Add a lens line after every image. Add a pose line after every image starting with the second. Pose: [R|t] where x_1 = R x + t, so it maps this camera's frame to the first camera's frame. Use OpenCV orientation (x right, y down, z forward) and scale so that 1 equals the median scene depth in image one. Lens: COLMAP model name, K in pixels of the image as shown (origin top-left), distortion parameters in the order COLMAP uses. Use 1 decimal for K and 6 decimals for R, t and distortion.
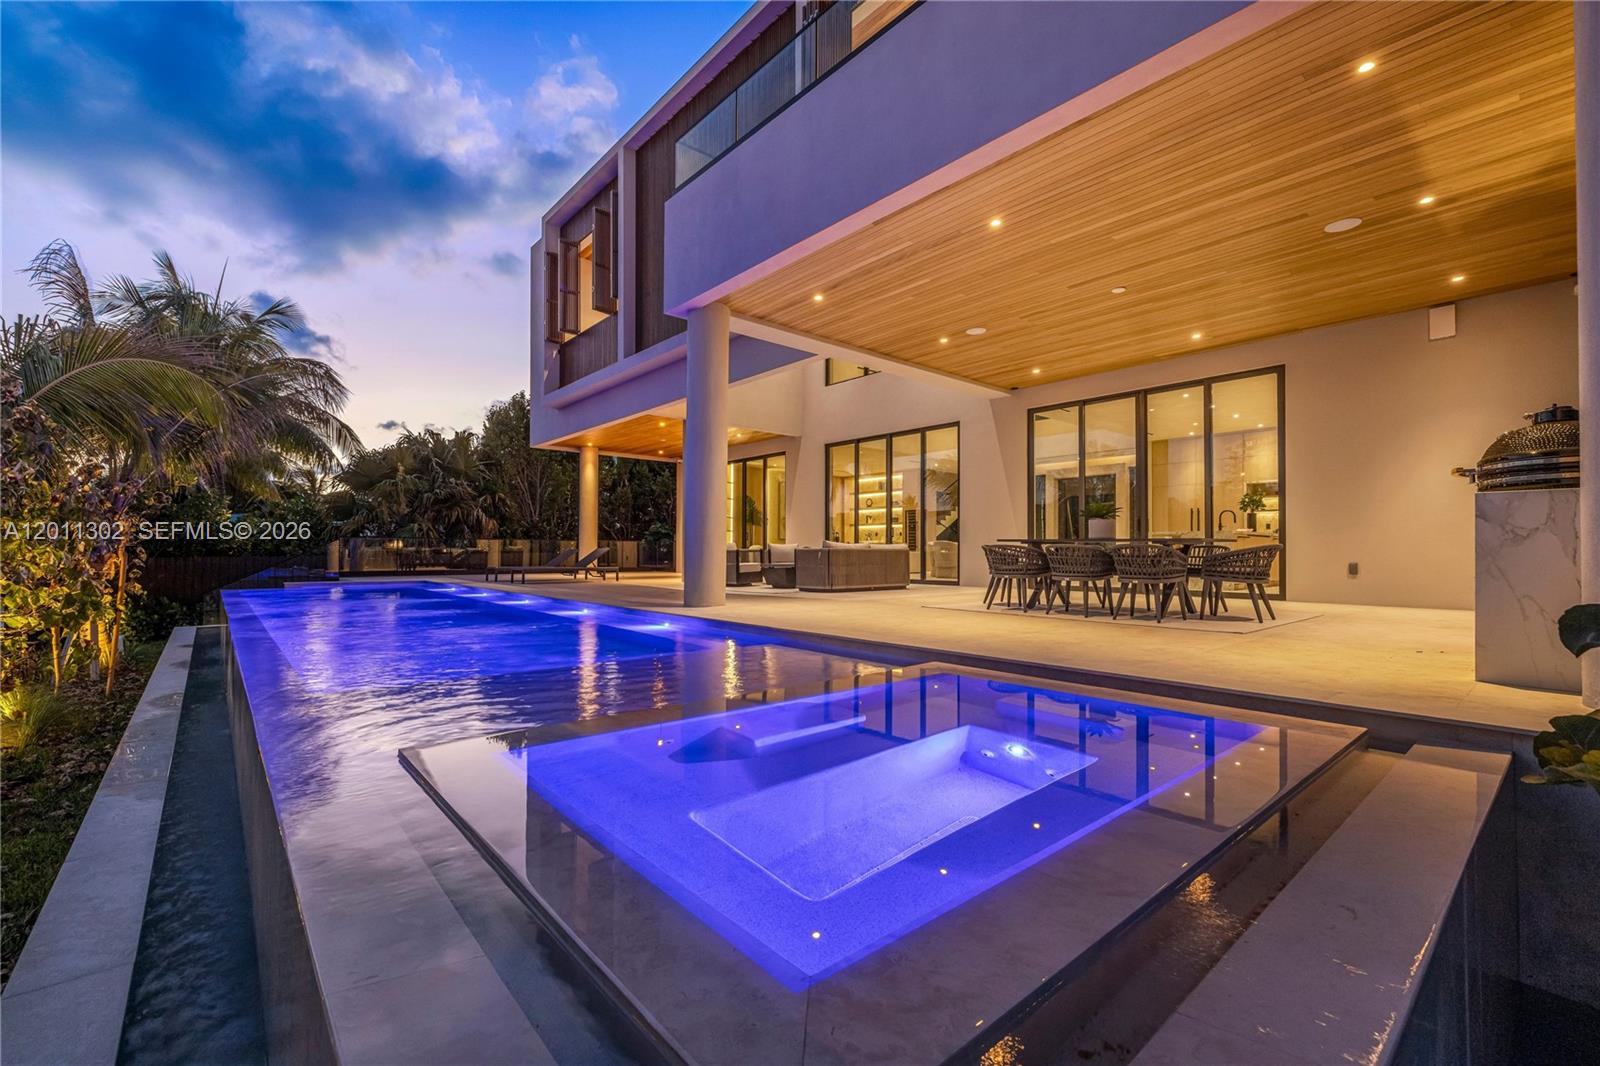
lens RADIAL K [[678.7, 0, 803.3], [0, 678.7, 543.8], [0, 0, 1]] dist [0.000141, 0.000019]
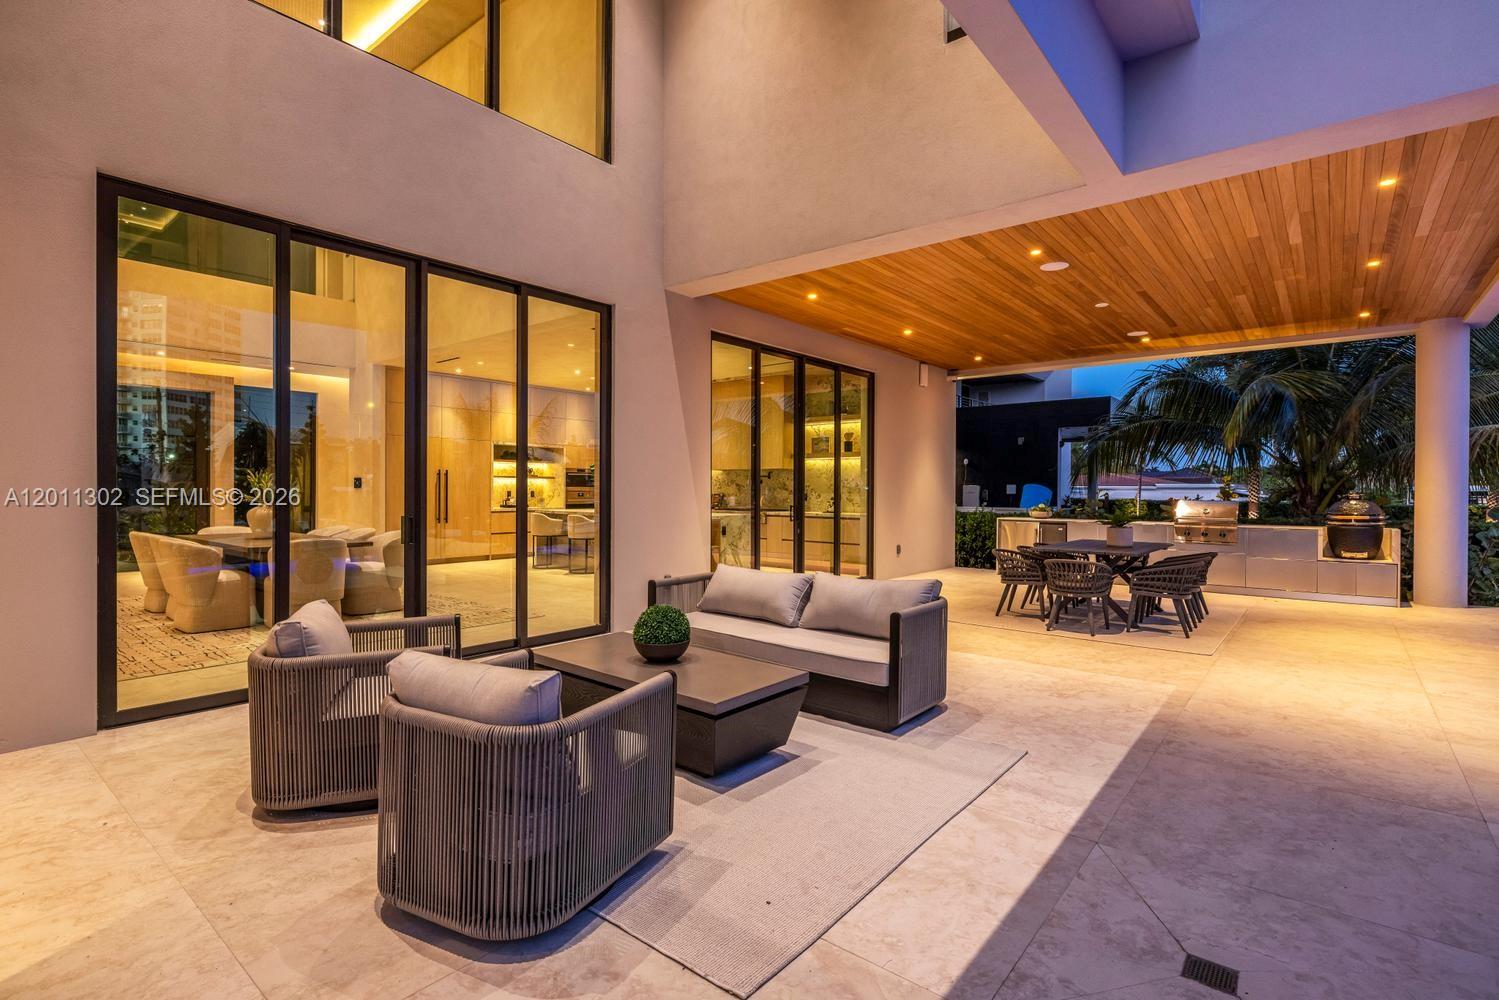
lens RADIAL K [[709.3, 0, 750.6], [0, 709.3, 492.4], [0, 0, 1]] dist [0.001576, 0.000256]
pose [[-0.165676, -0.007792, 0.986149, -0.243228], [-0.015527, 0.999865, 0.005292, -0.038249], [-0.986058, -0.014436, -0.165775, 0.791522]]
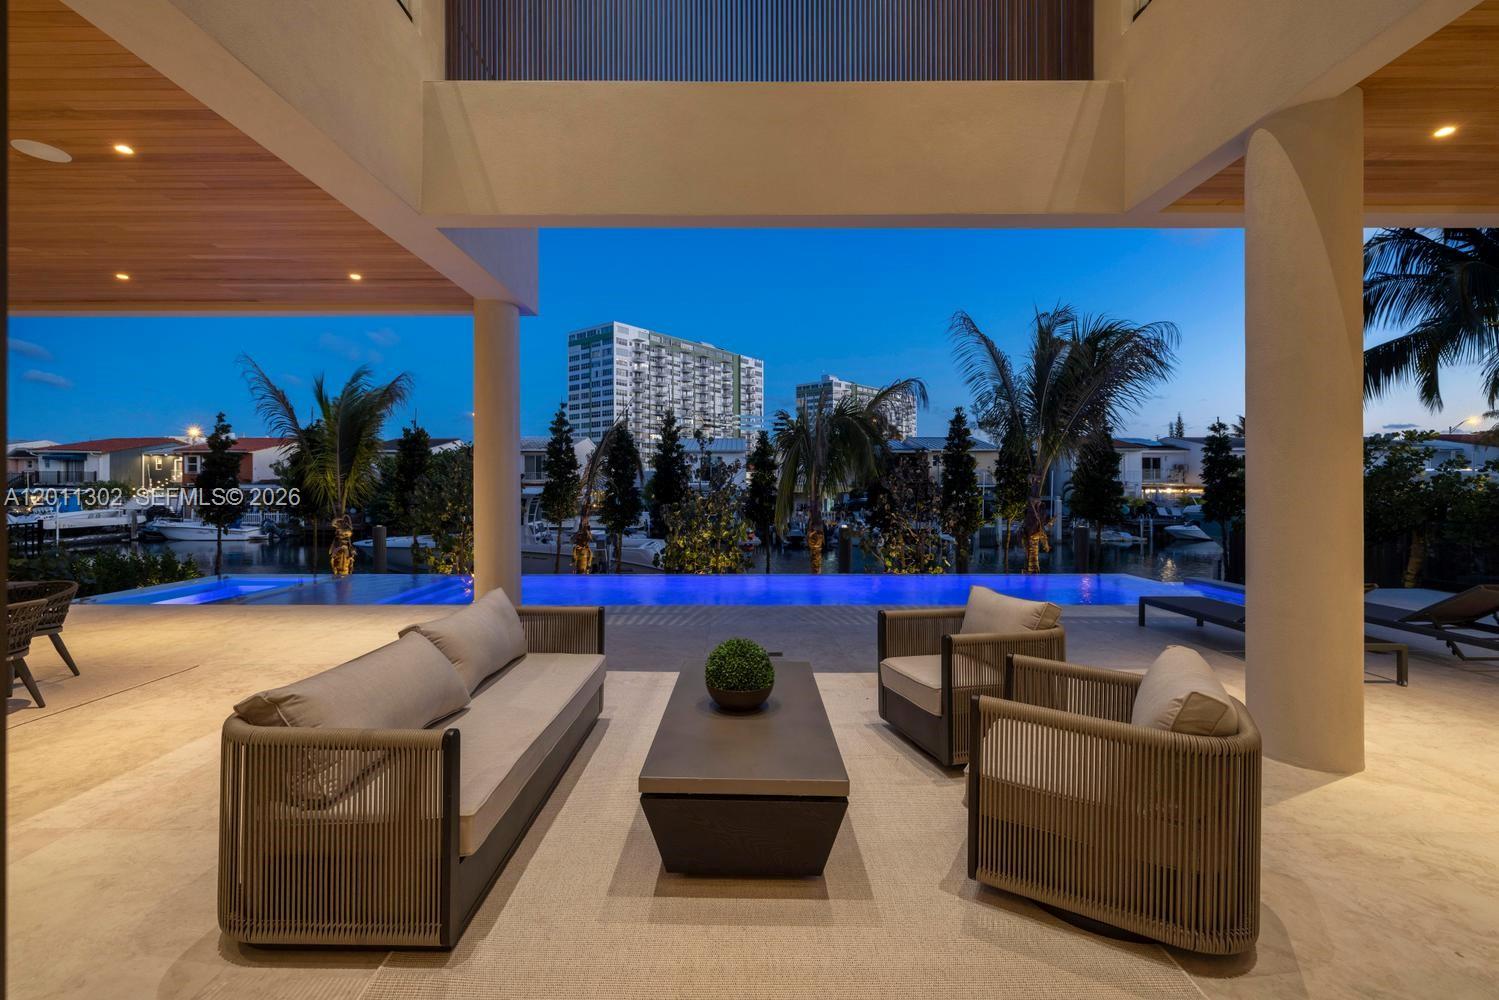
lens RADIAL K [[630.6, 0, 744.1], [0, 630.6, 490.7], [0, 0, 1]] dist [0.001932, 0.000282]
pose [[-0.659659, 0.001576, -0.751563, 0.143294], [0.011429, 0.999903, -0.007934, -0.037324], [0.751478, -0.013824, -0.659613, 0.902417]]
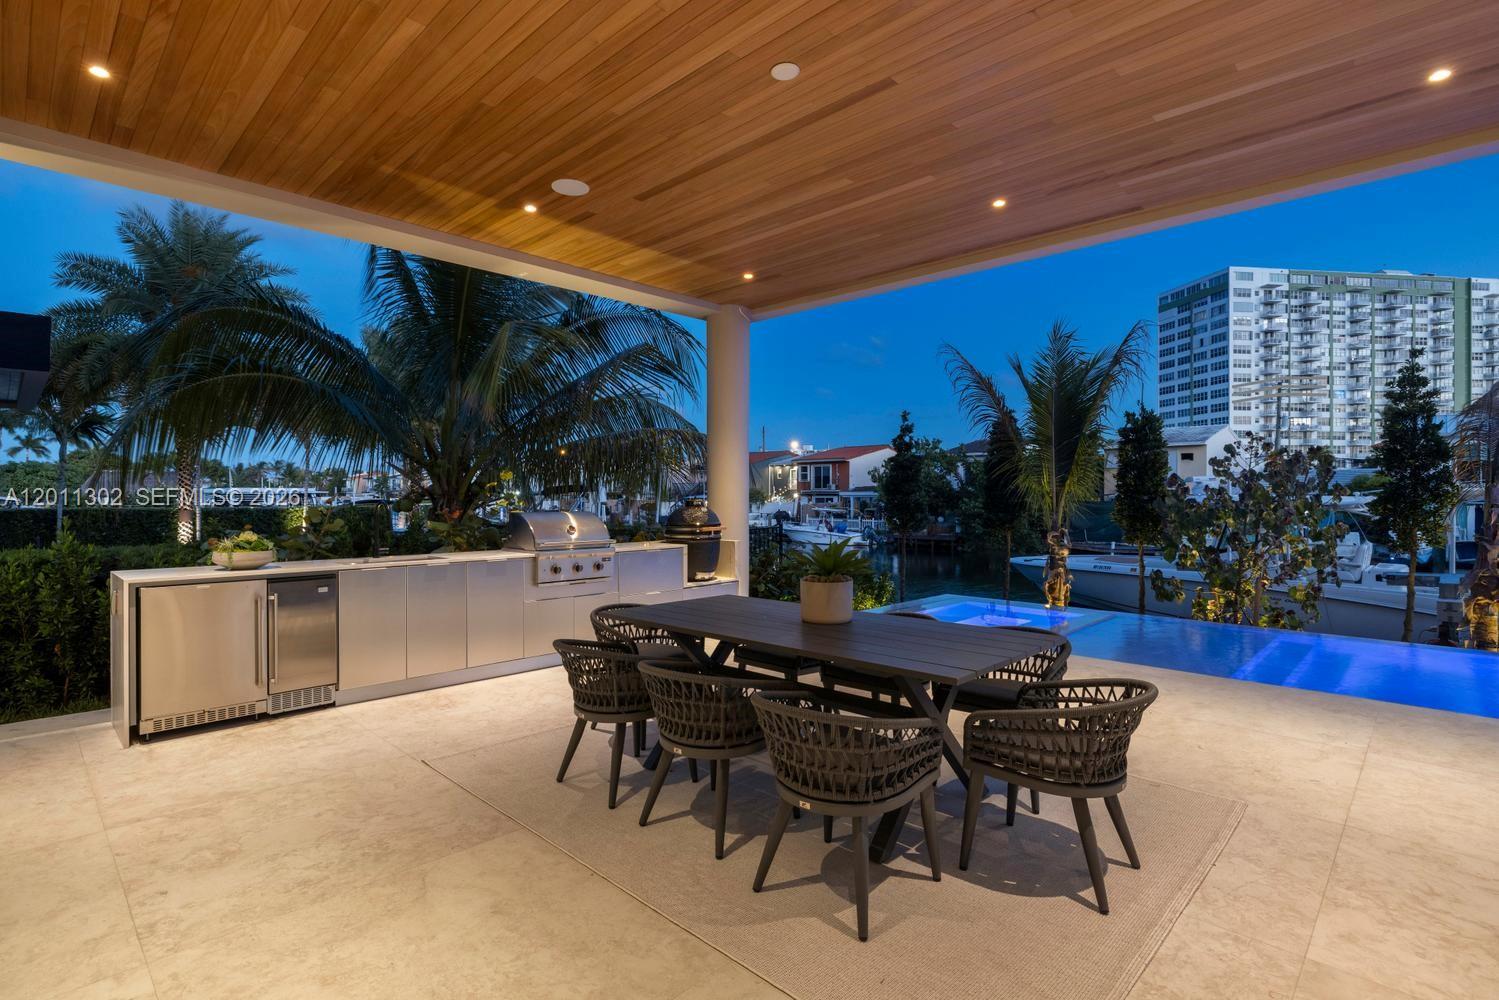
lens RADIAL K [[731.3, 0, 749.5], [0, 731.3, 500.0], [0, 0, 1]] dist [0.009367, 0.000294]
pose [[-0.996318, -0.003288, -0.085675, 0.241384], [-0.002463, 0.999950, -0.009732, -0.038801], [0.085703, -0.009485, -0.996276, 0.685213]]
